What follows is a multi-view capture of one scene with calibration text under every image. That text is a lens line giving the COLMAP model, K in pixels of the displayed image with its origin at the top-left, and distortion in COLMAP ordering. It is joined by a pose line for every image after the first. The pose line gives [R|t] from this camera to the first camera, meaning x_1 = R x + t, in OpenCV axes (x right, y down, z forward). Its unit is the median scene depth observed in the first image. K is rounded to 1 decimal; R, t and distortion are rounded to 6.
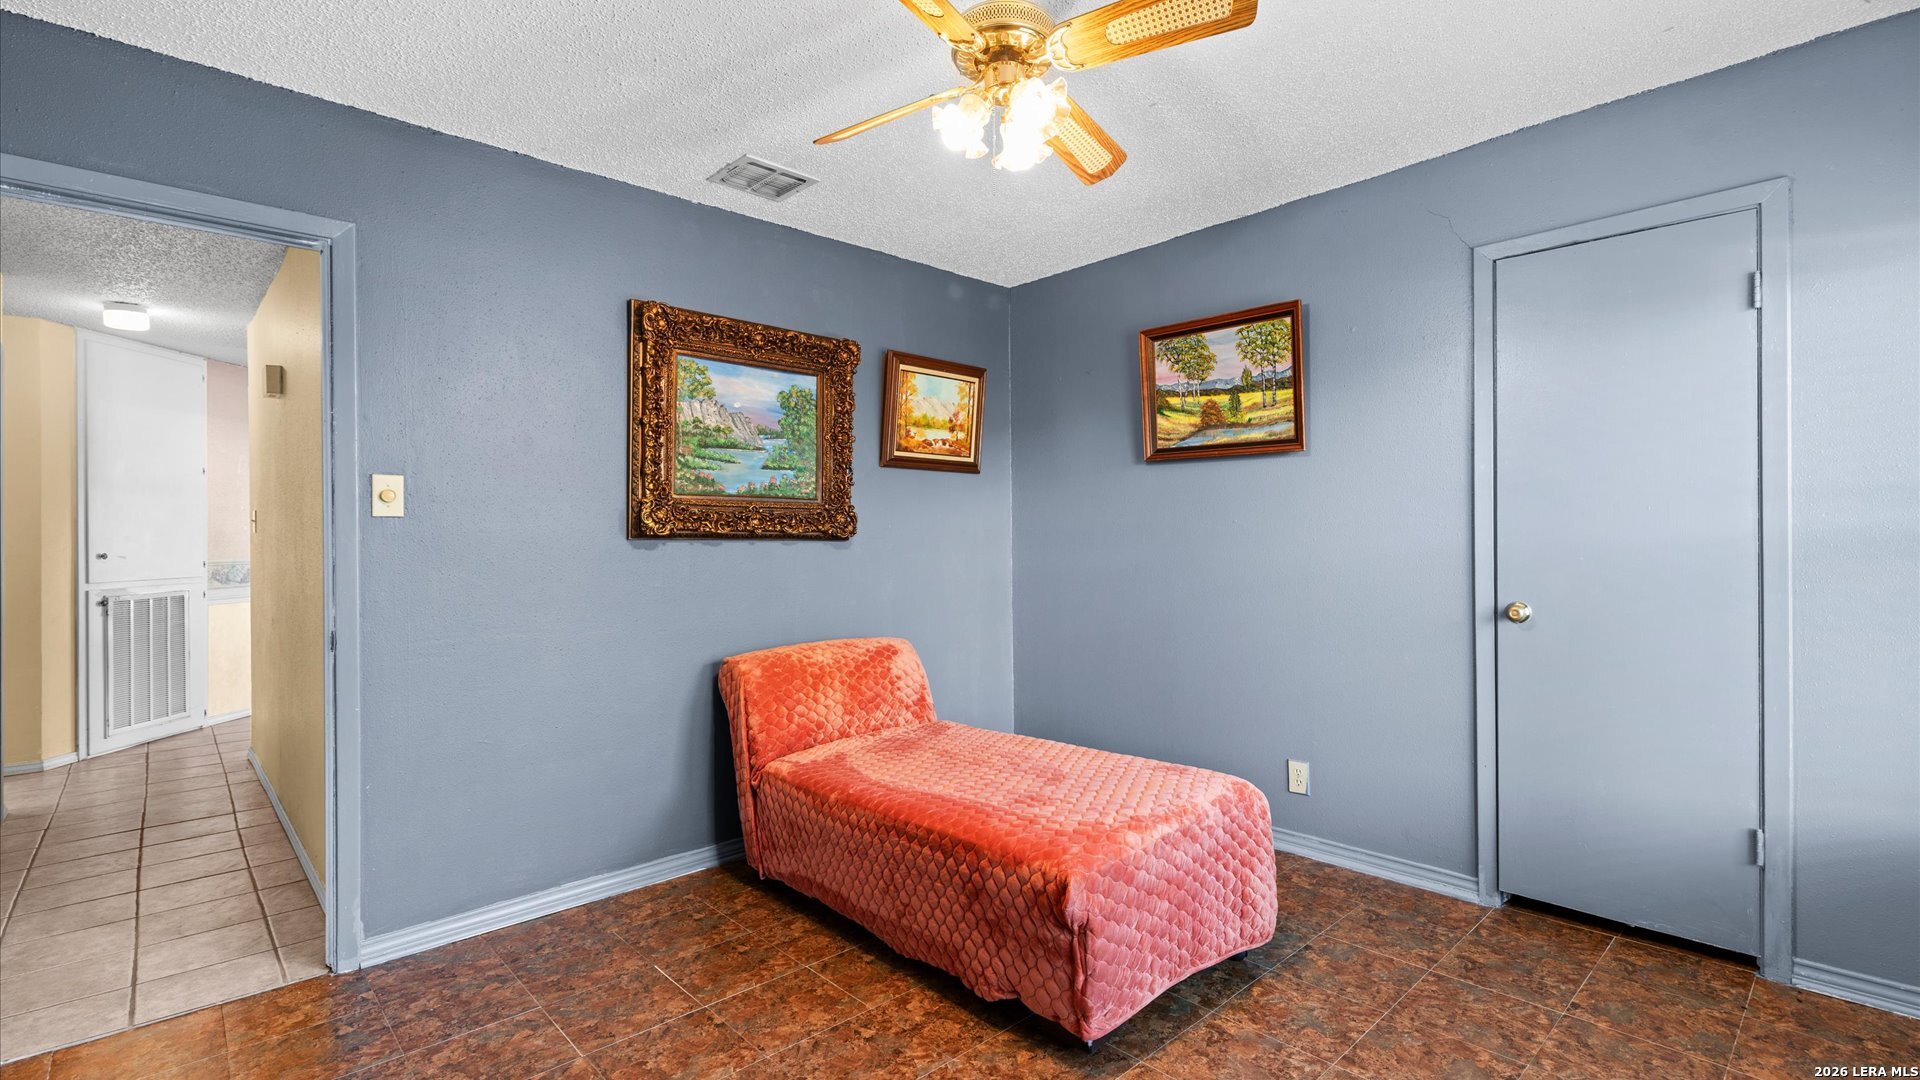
lens RADIAL K [[864.7, 0, 956.3], [0, 864.7, 537.3], [0, 0, 1]] dist [-0.000770, -0.000181]
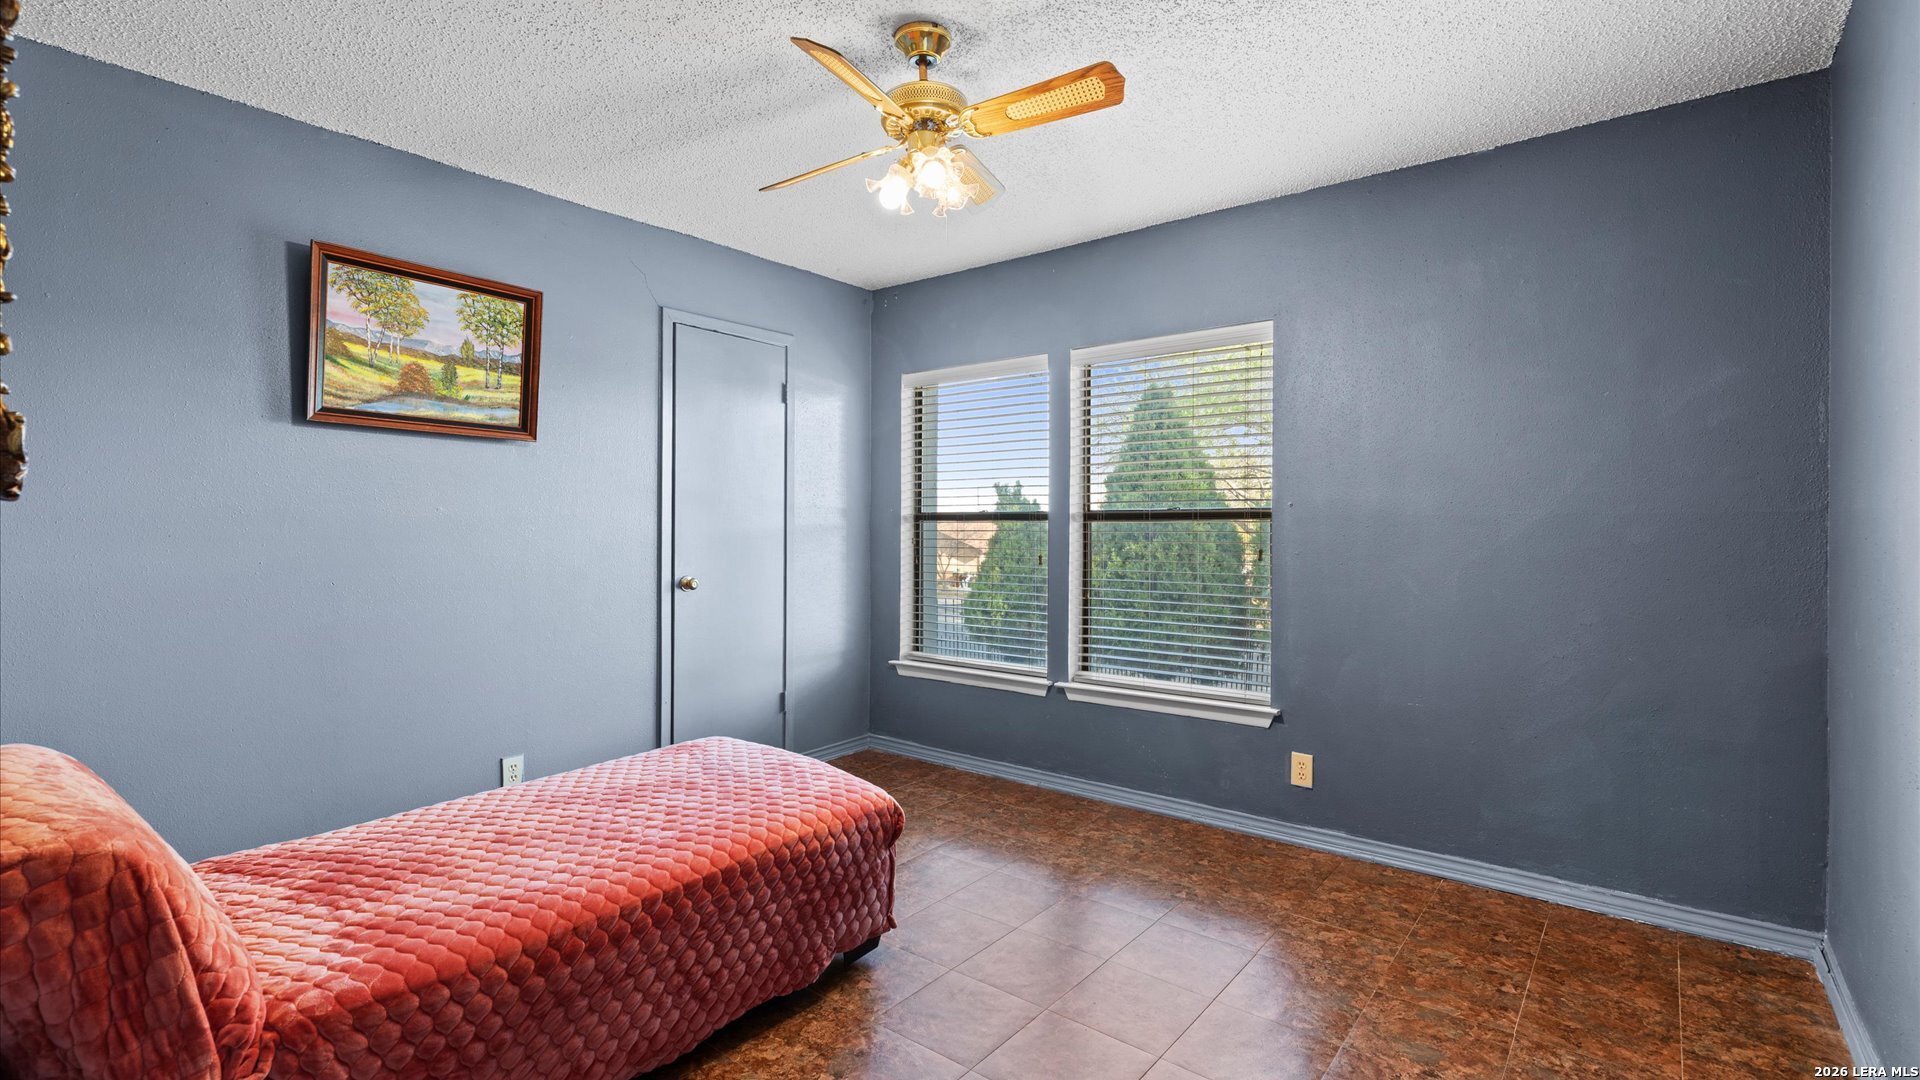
lens RADIAL K [[864.7, 0, 956.3], [0, 864.7, 537.3], [0, 0, 1]] dist [-0.000770, -0.000181]
pose [[-0.146374, -0.000075, 0.989229, -0.630152], [0.000263, 1.000000, 0.000115, 0.010396], [-0.989229, 0.000277, -0.146374, 0.627276]]
